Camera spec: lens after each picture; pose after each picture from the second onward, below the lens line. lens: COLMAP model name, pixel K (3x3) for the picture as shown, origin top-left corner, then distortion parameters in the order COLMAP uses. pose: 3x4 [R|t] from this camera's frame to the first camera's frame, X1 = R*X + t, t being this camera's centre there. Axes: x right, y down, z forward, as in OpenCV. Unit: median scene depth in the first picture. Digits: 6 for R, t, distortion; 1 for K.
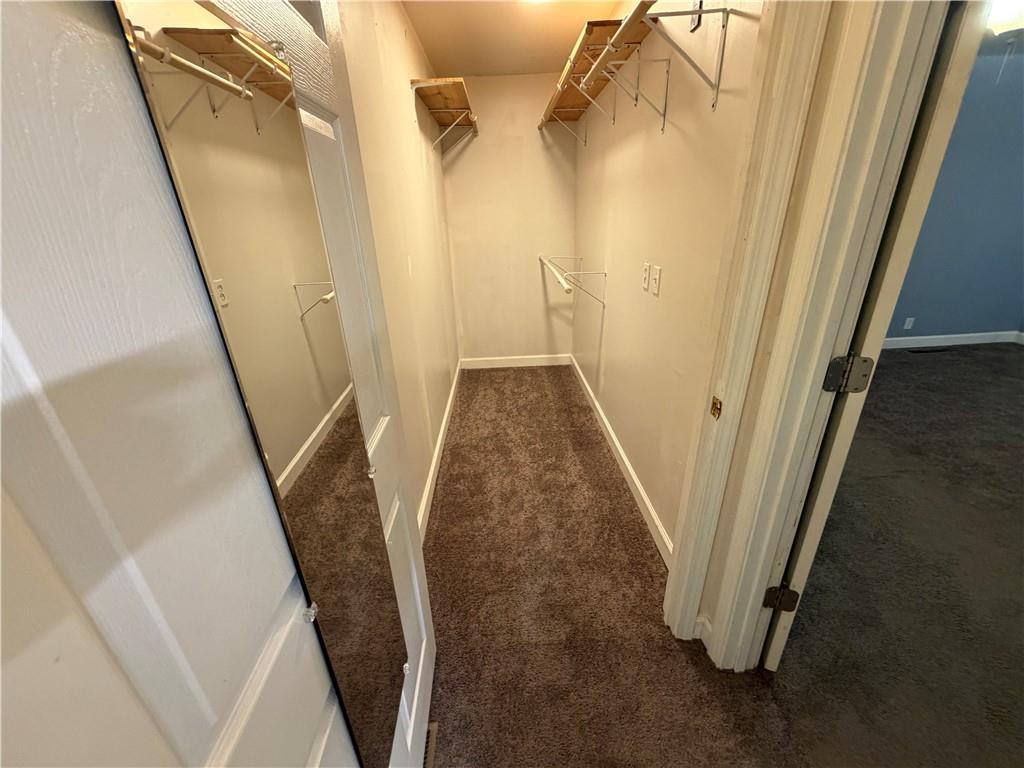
lens RADIAL K [[408.4, 0, 514.7], [0, 408.4, 385.5], [0, 0, 1]] dist [0.000920, 0.000025]
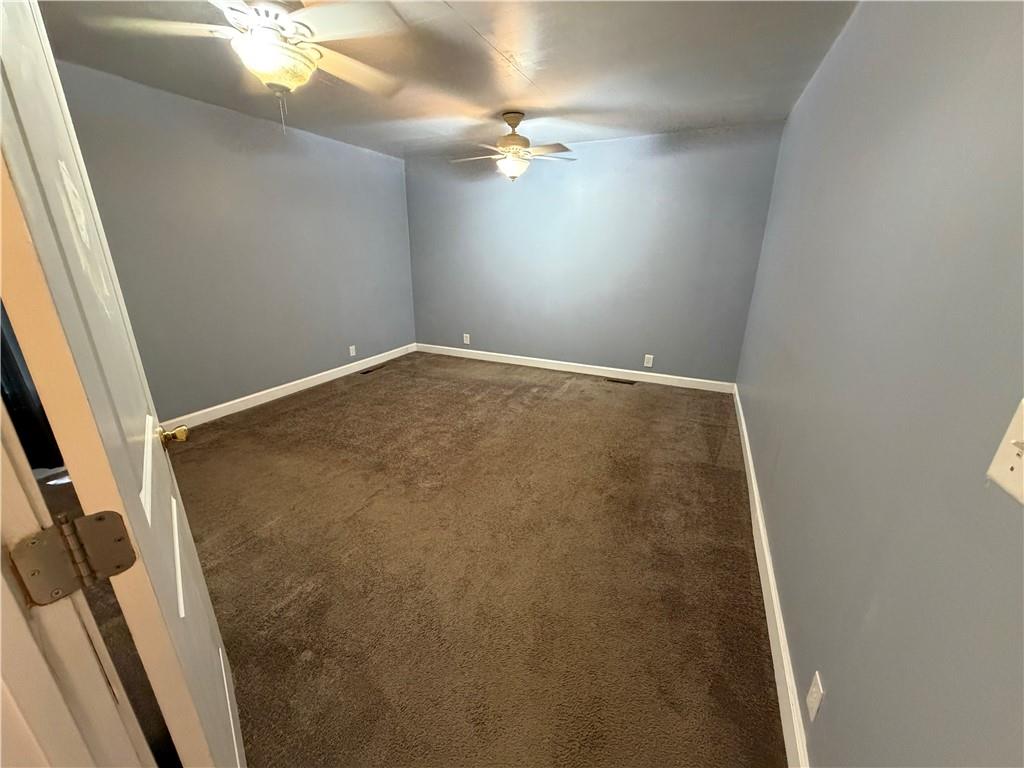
lens RADIAL K [[408.4, 0, 507.9], [0, 408.4, 385.7], [0, 0, 1]] dist [0.000920, 0.000025]
pose [[0.462135, -0.245647, 0.852109, 0.232383], [0.327734, 0.940153, 0.093285, -0.033223], [-0.824028, 0.236155, 0.514984, 0.086551]]
